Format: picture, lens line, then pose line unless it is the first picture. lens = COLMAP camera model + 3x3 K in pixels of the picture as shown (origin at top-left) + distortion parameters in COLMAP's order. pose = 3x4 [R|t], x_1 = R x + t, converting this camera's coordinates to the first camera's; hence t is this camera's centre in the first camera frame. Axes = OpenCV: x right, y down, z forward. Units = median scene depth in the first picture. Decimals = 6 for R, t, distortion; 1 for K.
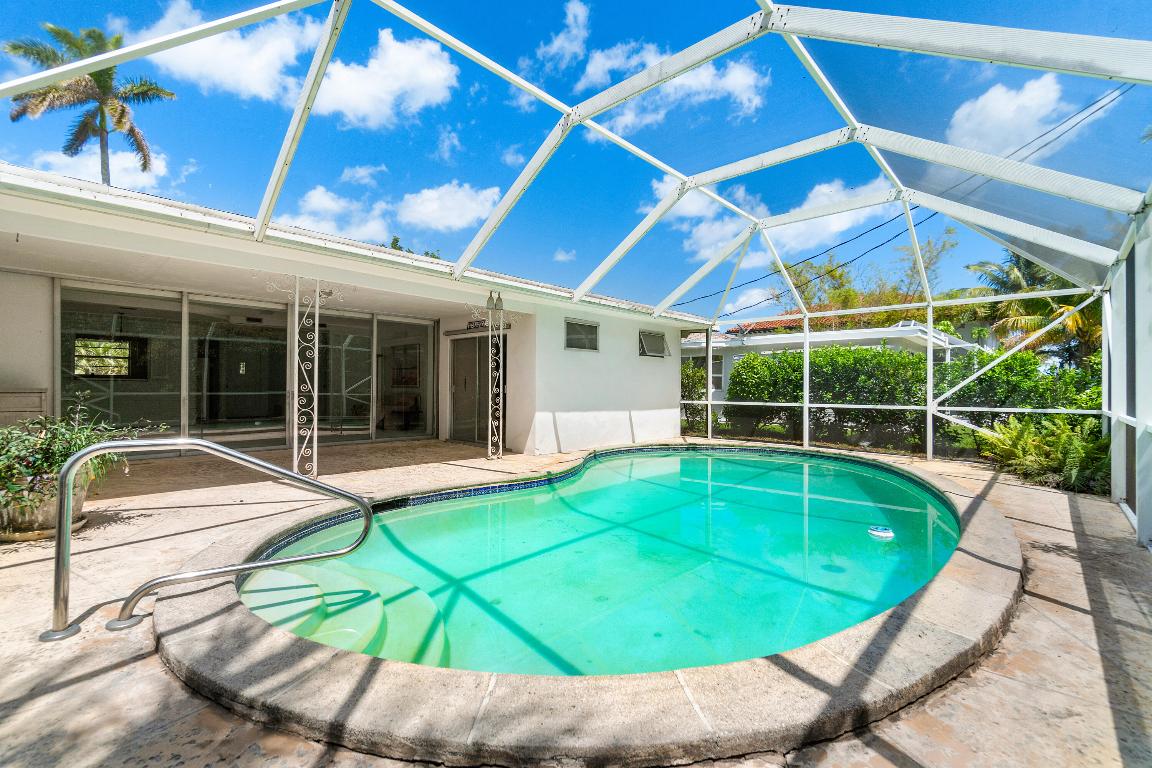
lens RADIAL K [[502.5, 0, 576.0], [0, 502.5, 384.0], [0, 0, 1]] dist [0.000031, -0.000023]
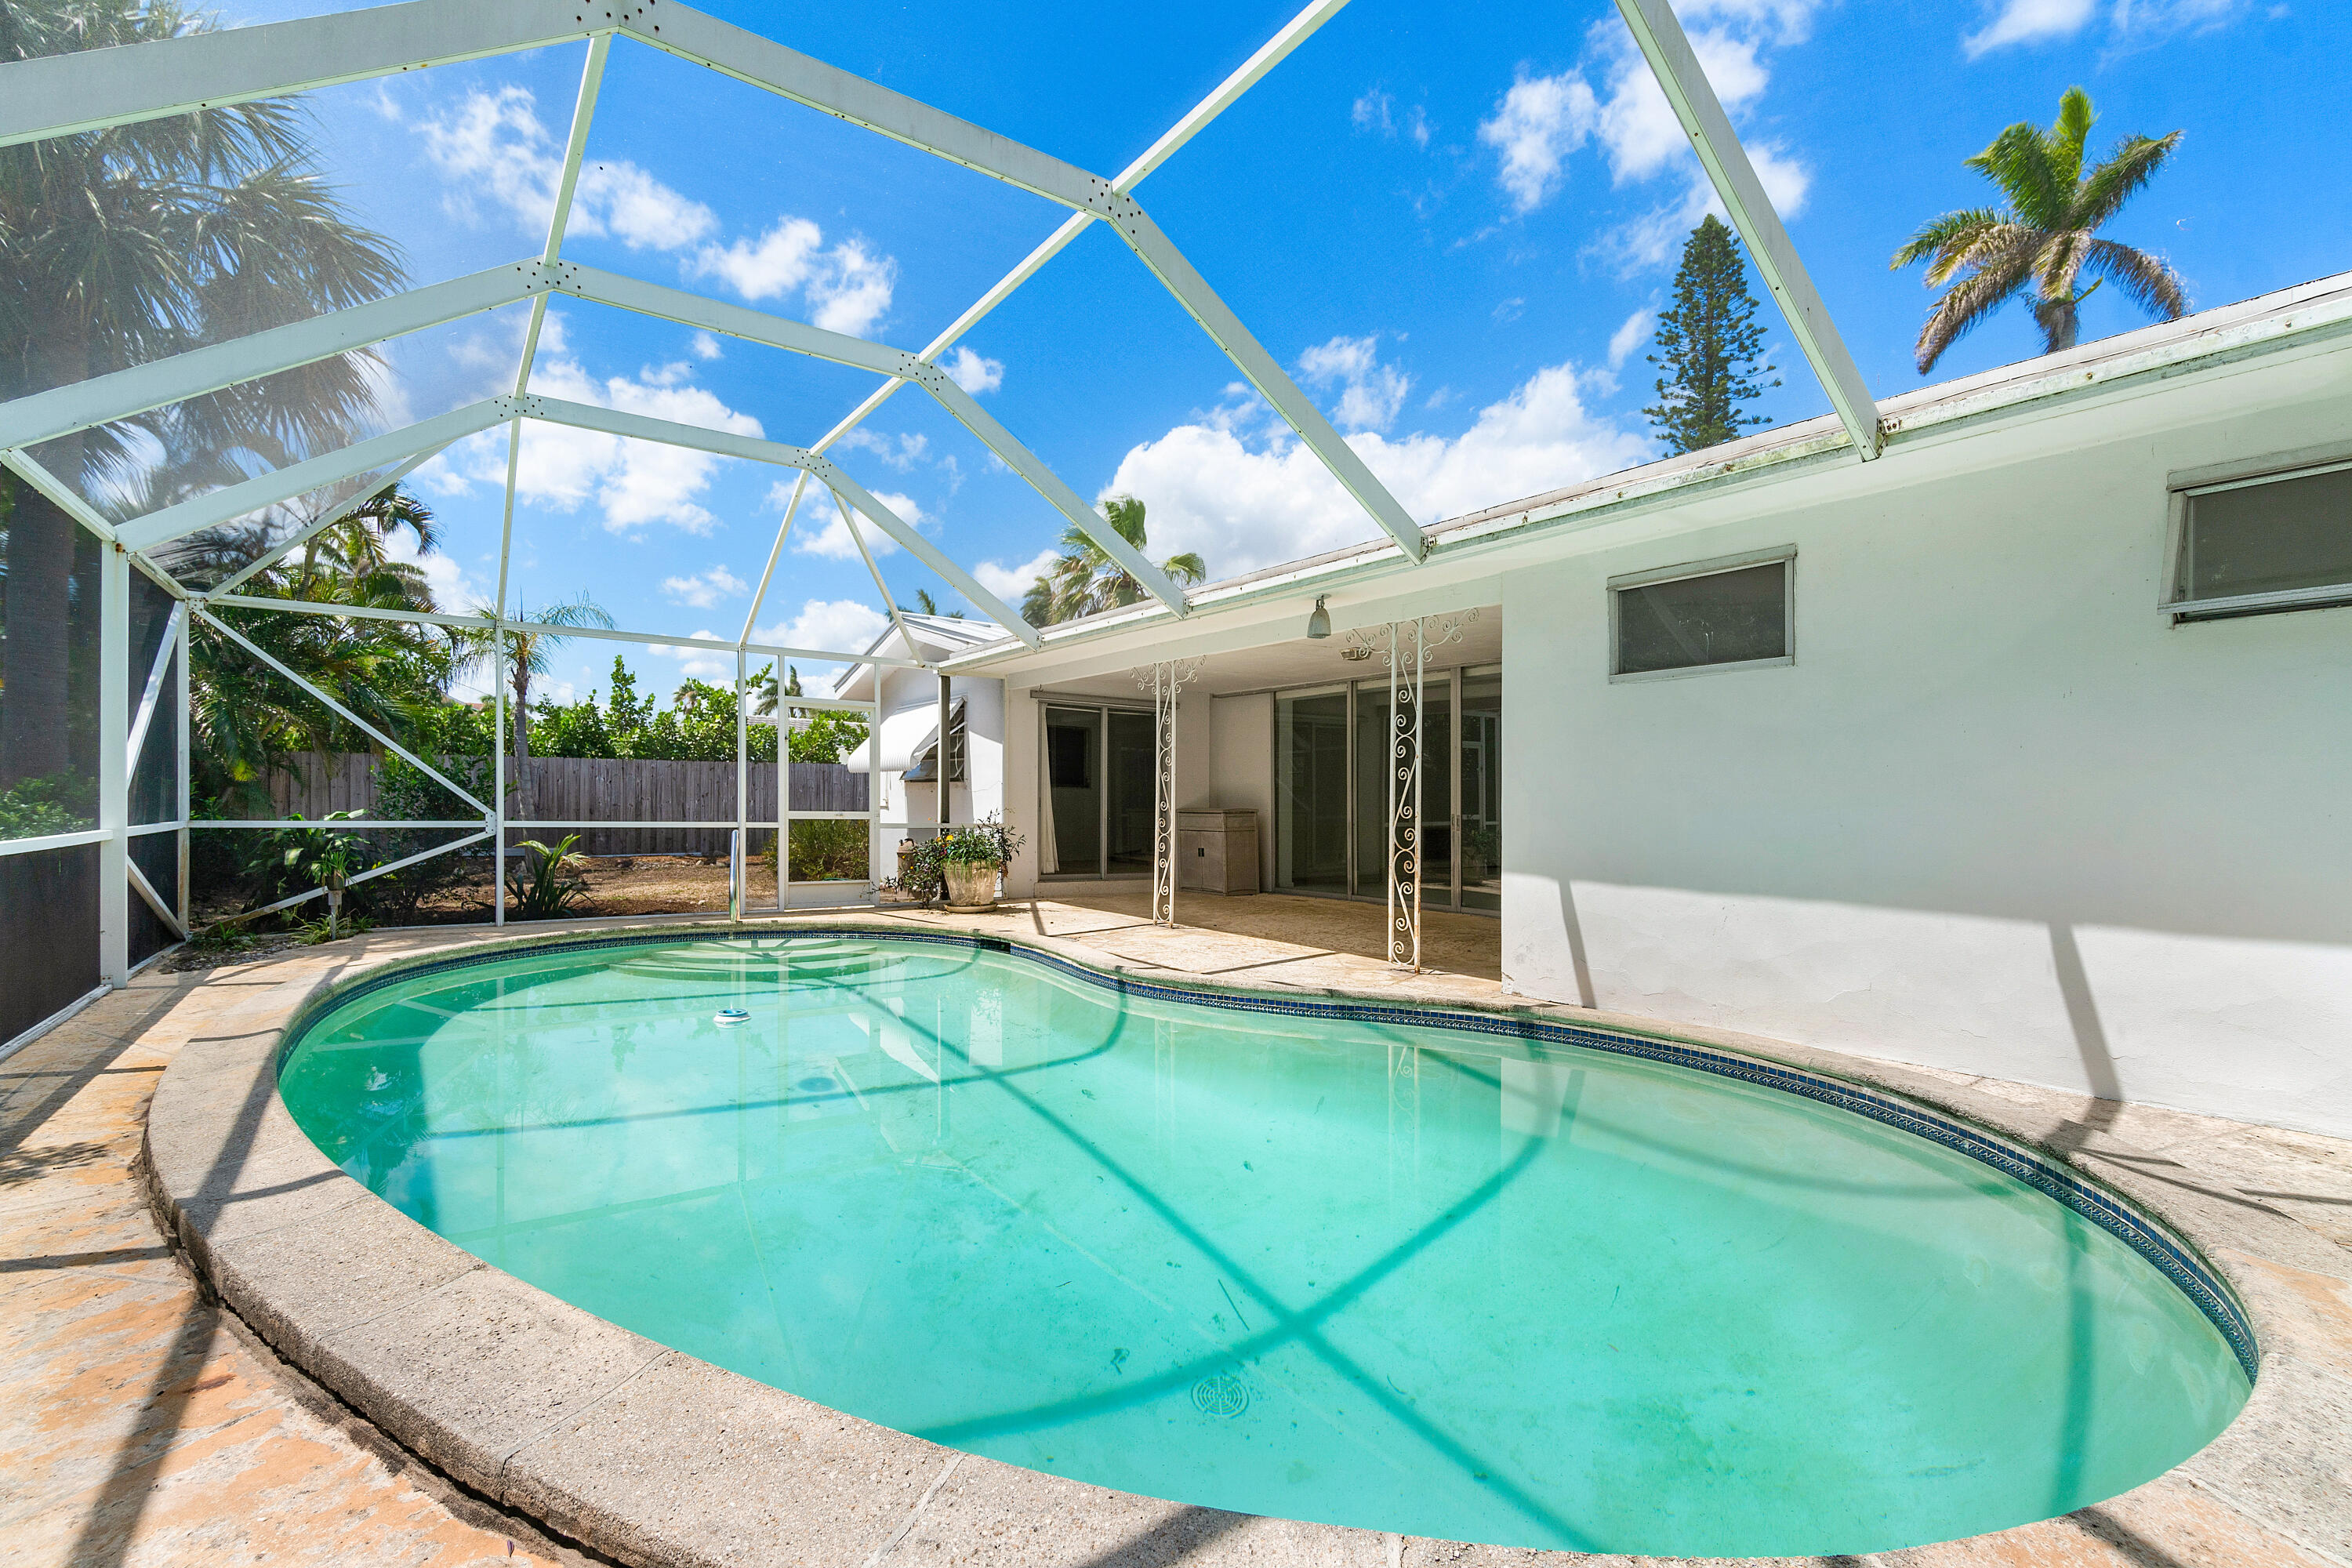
lens RADIAL K [[1045.6, 0, 1177.0], [0, 1045.6, 814.6], [0, 0, 1]] dist [0.000422, 0.000076]
pose [[-0.215136, 0.000297, -0.976584, 0.761046], [-0.007579, 0.999969, 0.001973, 0.015060], [0.976555, 0.007826, -0.215127, 1.003526]]
